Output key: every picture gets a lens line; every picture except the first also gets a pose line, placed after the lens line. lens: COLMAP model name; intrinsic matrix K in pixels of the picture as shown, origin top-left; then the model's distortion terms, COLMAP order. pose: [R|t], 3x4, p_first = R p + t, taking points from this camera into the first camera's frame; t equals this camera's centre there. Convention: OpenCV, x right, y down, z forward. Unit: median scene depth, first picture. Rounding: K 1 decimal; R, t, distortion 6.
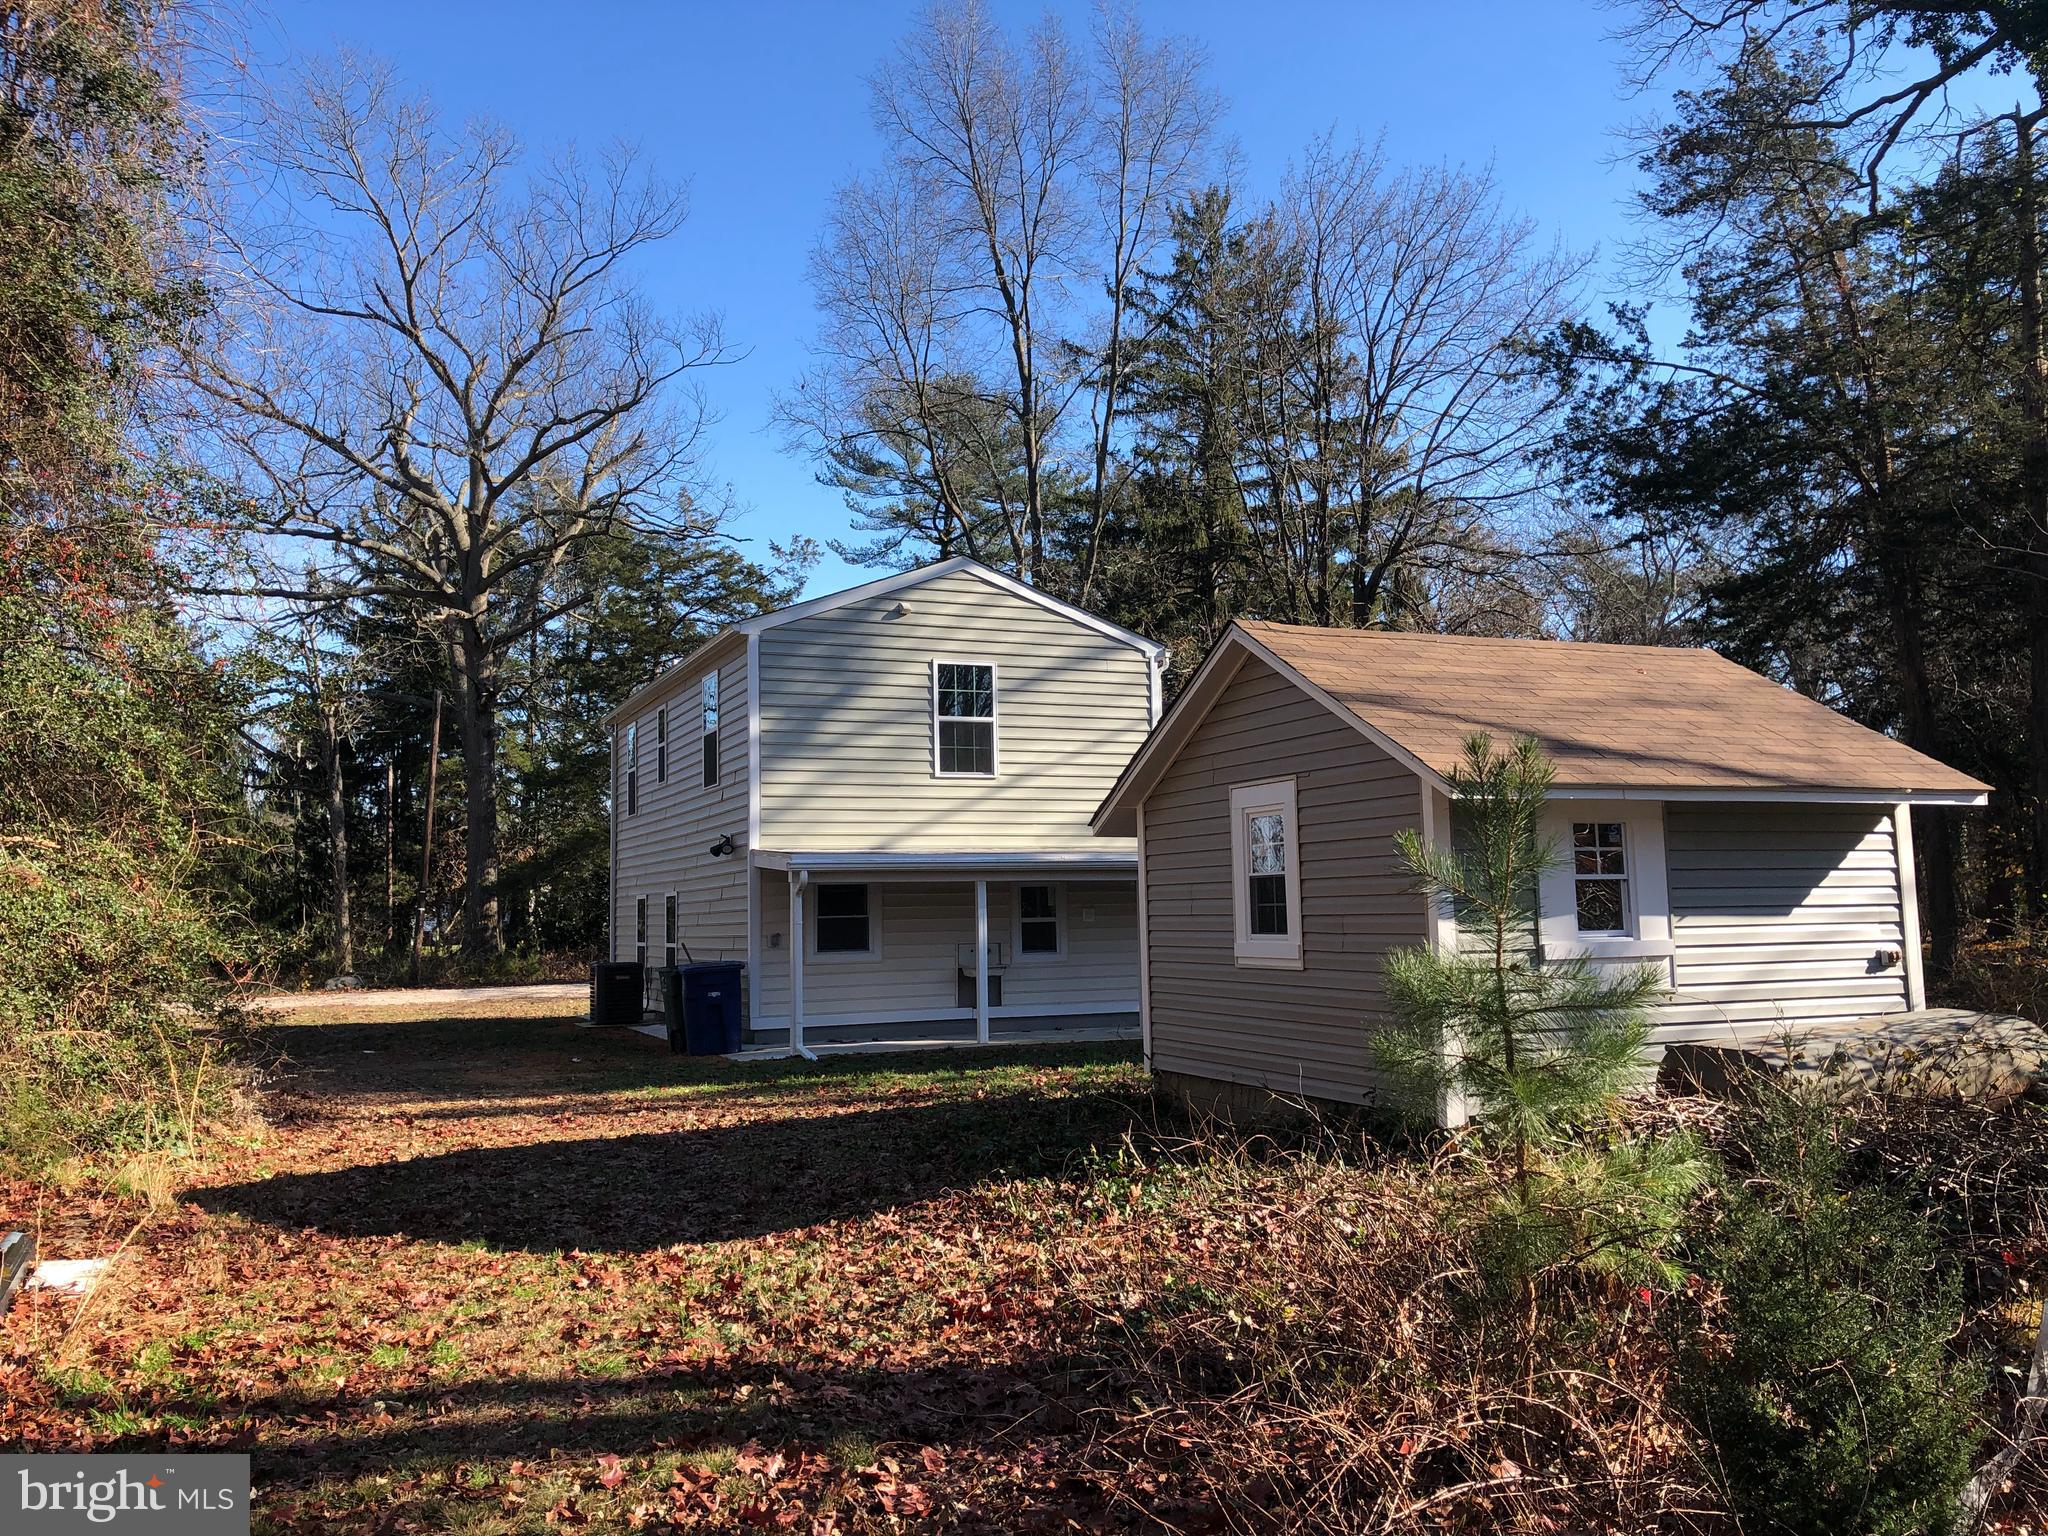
lens RADIAL K [[1666.7, 0, 1024.0], [0, 1666.7, 768.0], [0, 0, 1]] dist [0.160537, -0.616022]
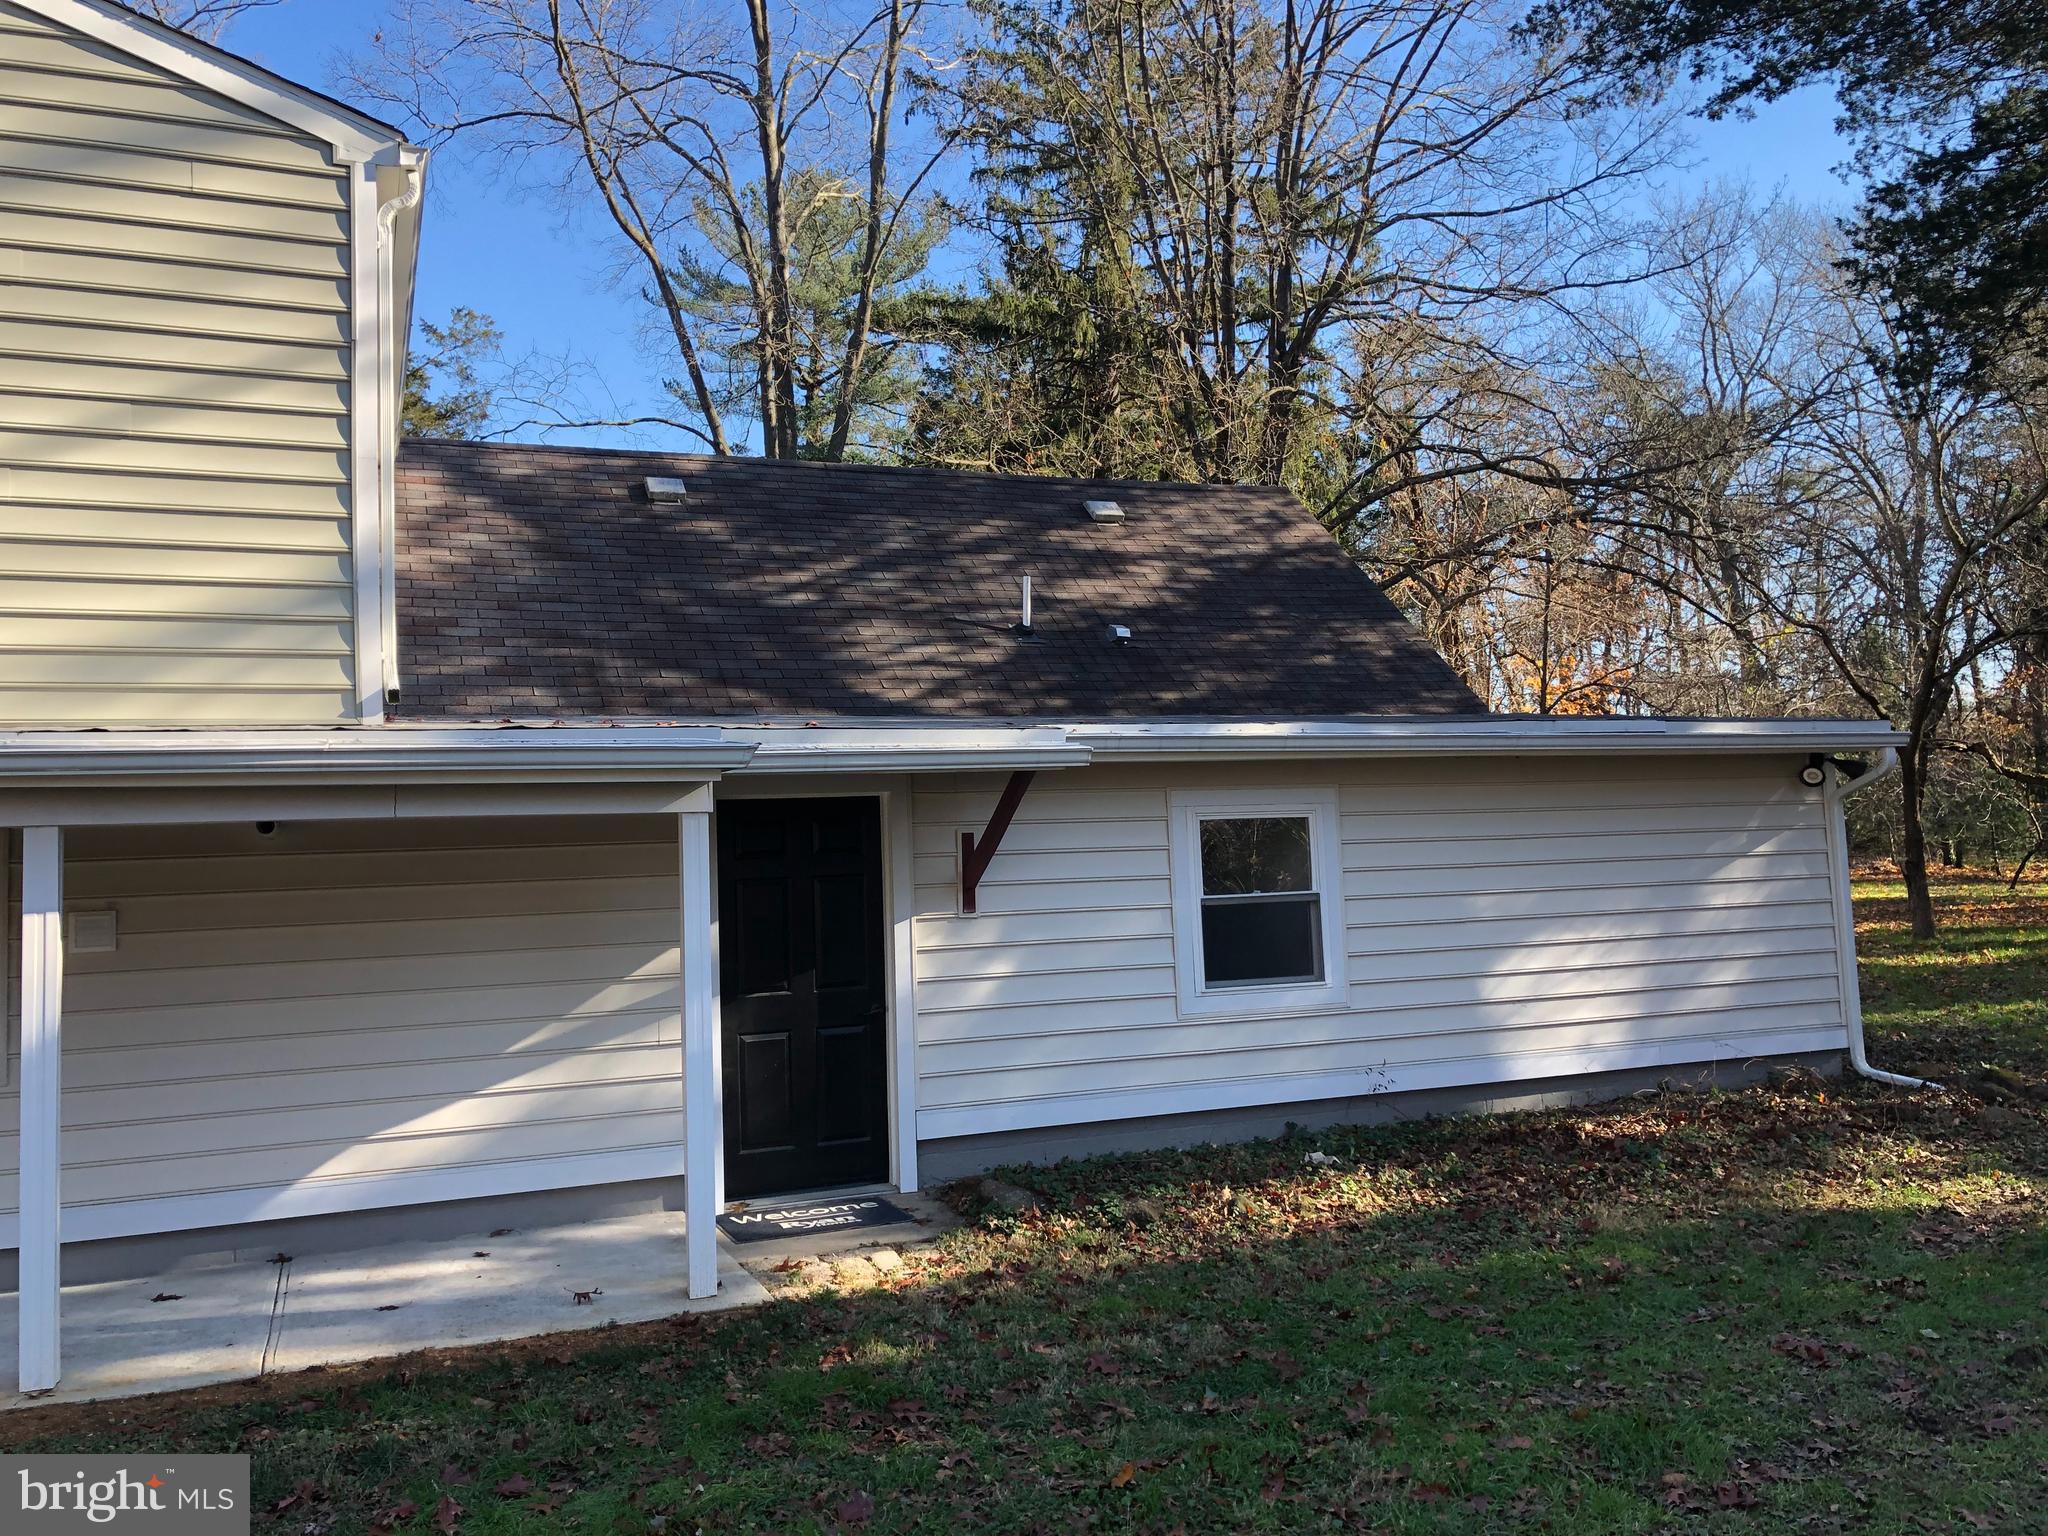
lens RADIAL K [[1678.1, 0, 1033.5], [0, 1678.1, 741.2], [0, 0, 1]] dist [0.075916, -0.106384]
pose [[0.999703, -0.014363, -0.019678, 0.161192], [0.014813, 0.999628, 0.022885, 0.032920], [0.019342, -0.023169, 0.999544, 0.482240]]
